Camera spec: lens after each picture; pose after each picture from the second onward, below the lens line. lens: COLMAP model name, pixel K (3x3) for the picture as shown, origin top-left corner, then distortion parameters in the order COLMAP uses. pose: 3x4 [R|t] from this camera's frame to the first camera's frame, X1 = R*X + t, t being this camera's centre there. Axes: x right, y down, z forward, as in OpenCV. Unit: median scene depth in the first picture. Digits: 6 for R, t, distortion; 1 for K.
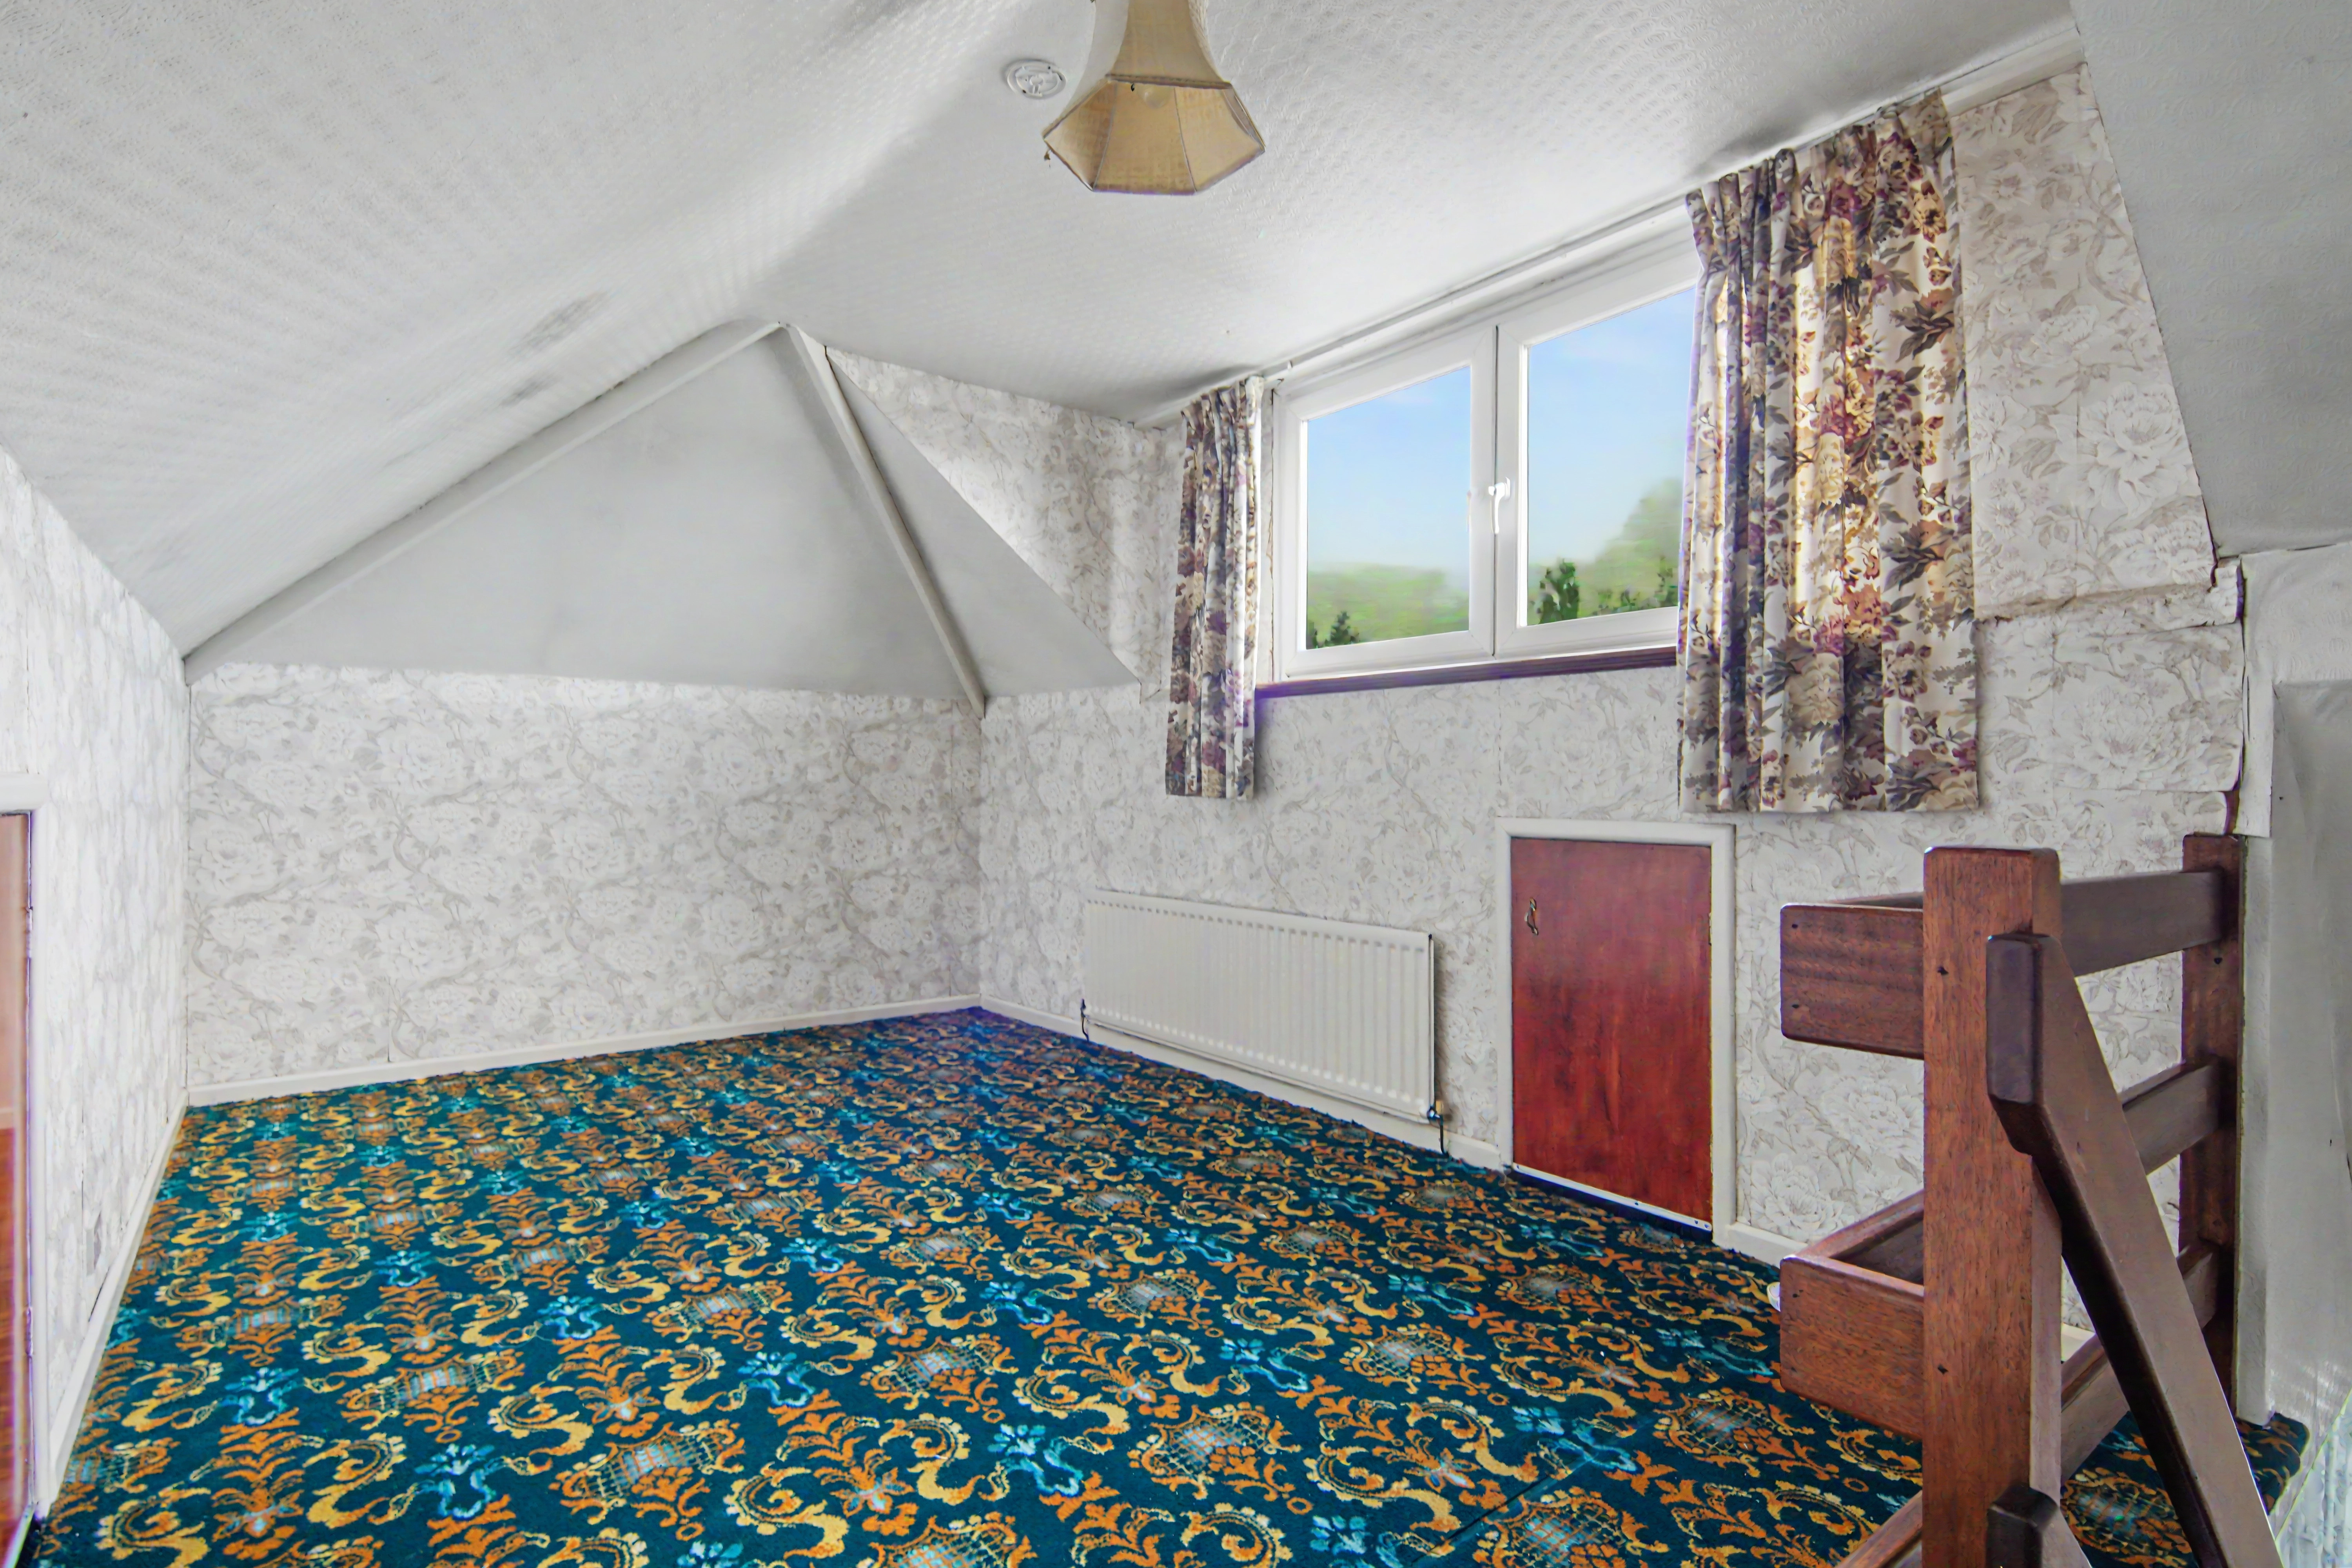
lens RADIAL K [[1130.1, 0, 1163.9], [0, 1130.1, 800.2], [0, 0, 1]] dist [0.044676, -0.028911]
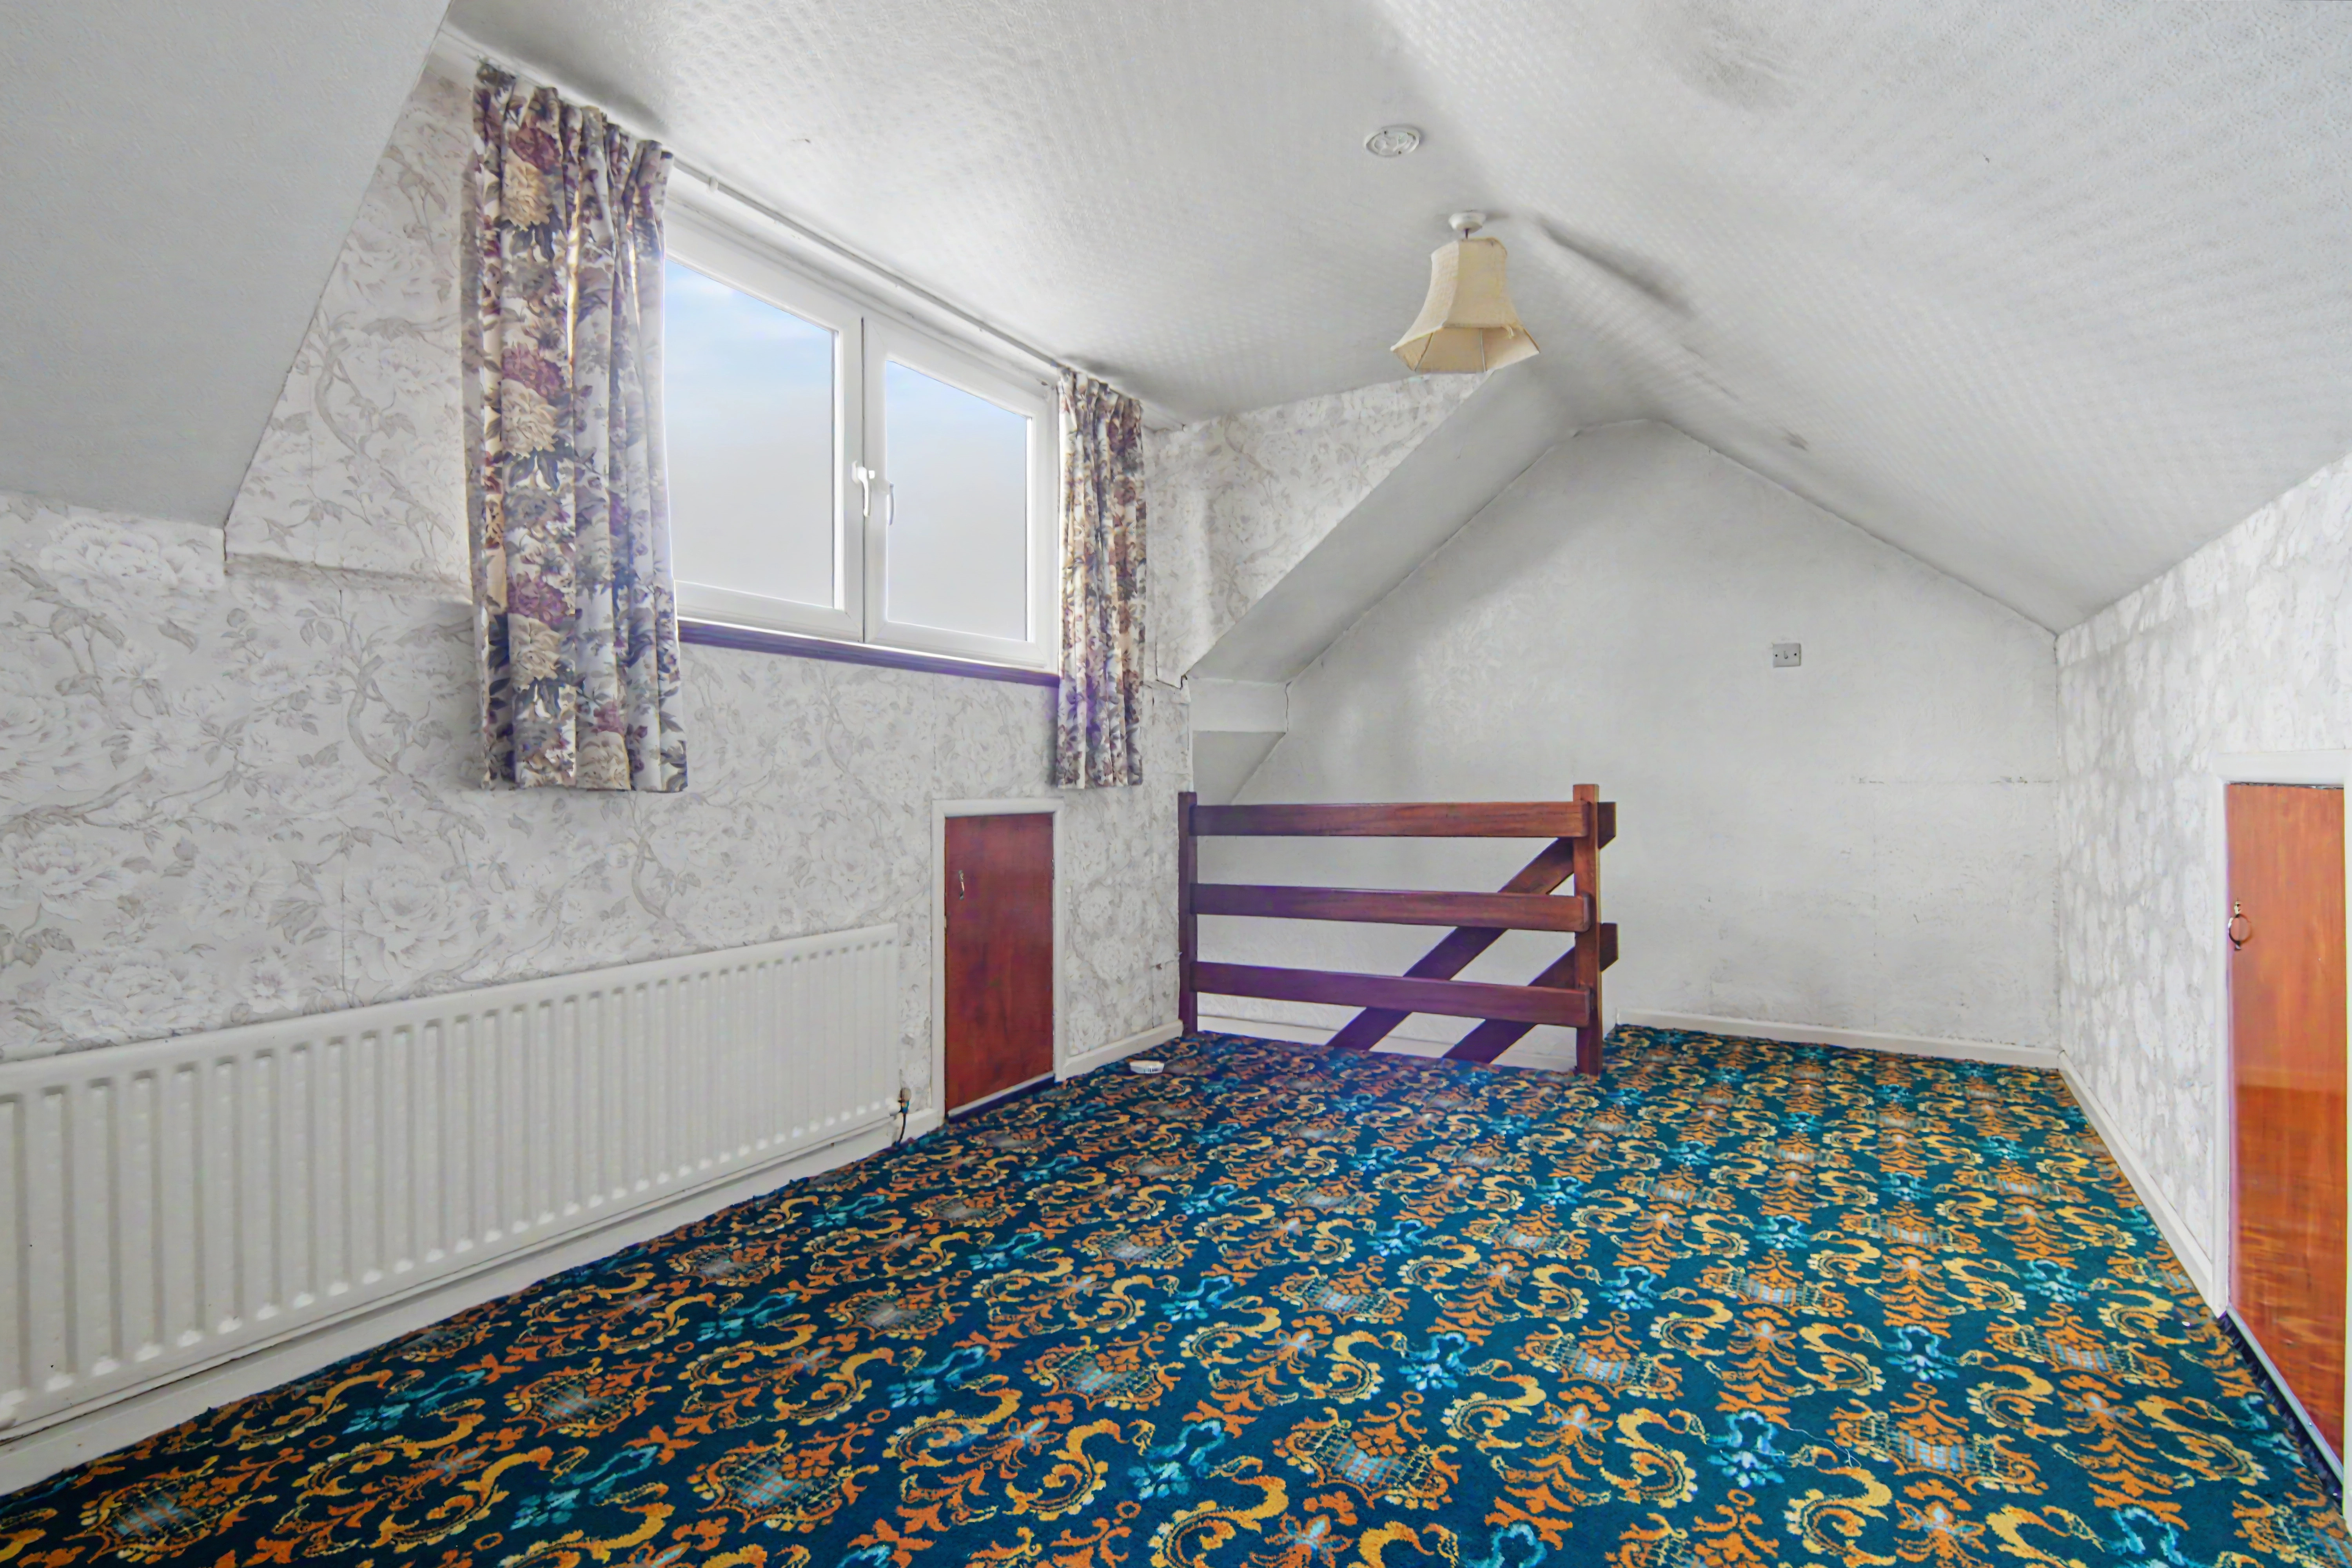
lens RADIAL K [[1130.1, 0, 1163.9], [0, 1130.1, 800.2], [0, 0, 1]] dist [0.044676, -0.028911]
pose [[-0.364570, -0.019297, 0.930976, -0.926208], [0.014545, 0.999545, 0.026414, -0.012470], [-0.931062, 0.023171, -0.364124, 1.398573]]
